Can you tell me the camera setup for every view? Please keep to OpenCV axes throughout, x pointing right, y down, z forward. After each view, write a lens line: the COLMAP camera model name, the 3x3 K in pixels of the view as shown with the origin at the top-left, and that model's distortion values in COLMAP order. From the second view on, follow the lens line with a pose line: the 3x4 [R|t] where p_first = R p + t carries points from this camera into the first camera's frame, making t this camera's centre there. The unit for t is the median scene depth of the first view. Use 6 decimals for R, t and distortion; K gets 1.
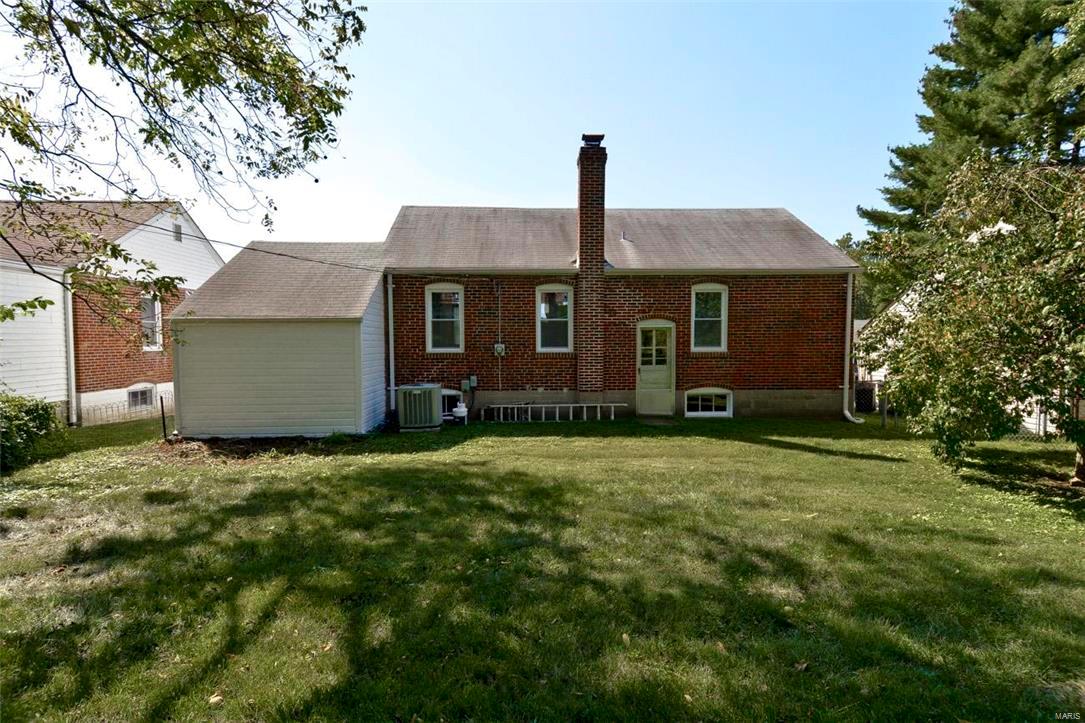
lens RADIAL K [[570.0, 0, 533.9], [0, 570.0, 359.5], [0, 0, 1]] dist [0.062873, -0.044864]
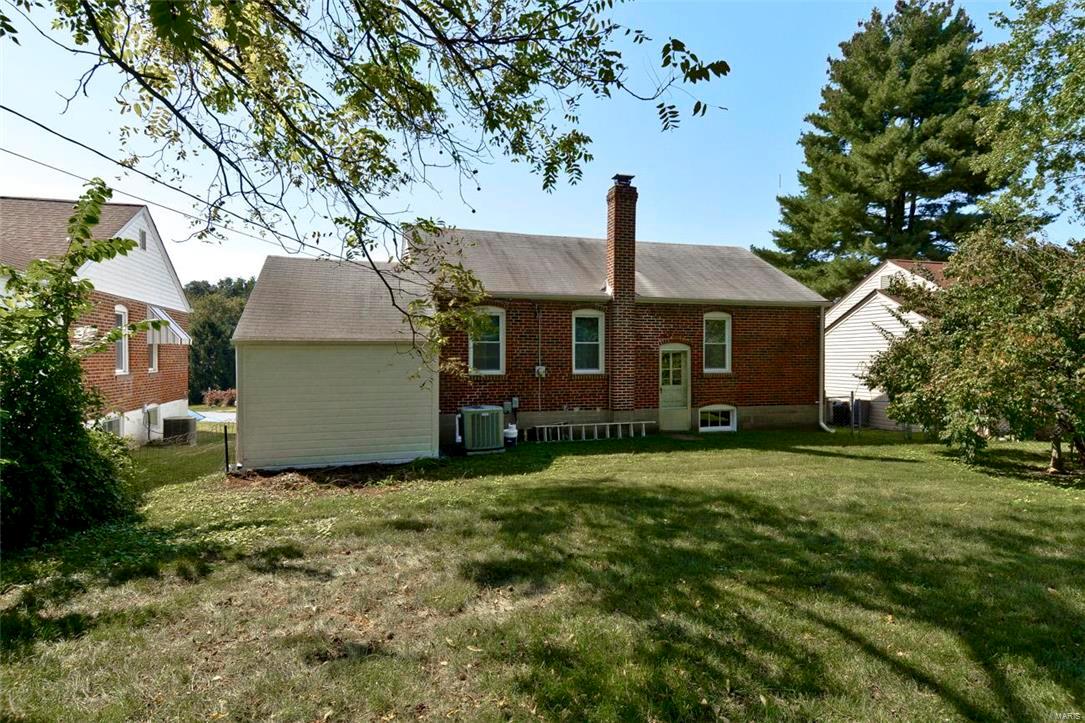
lens RADIAL K [[586.7, 0, 519.3], [0, 586.7, 351.1], [0, 0, 1]] dist [0.057234, -0.033091]
pose [[0.966585, 0.004948, 0.256299, -0.369038], [0.006710, 0.998983, -0.044593, -0.007002], [-0.256259, 0.044823, 0.965568, -0.018368]]
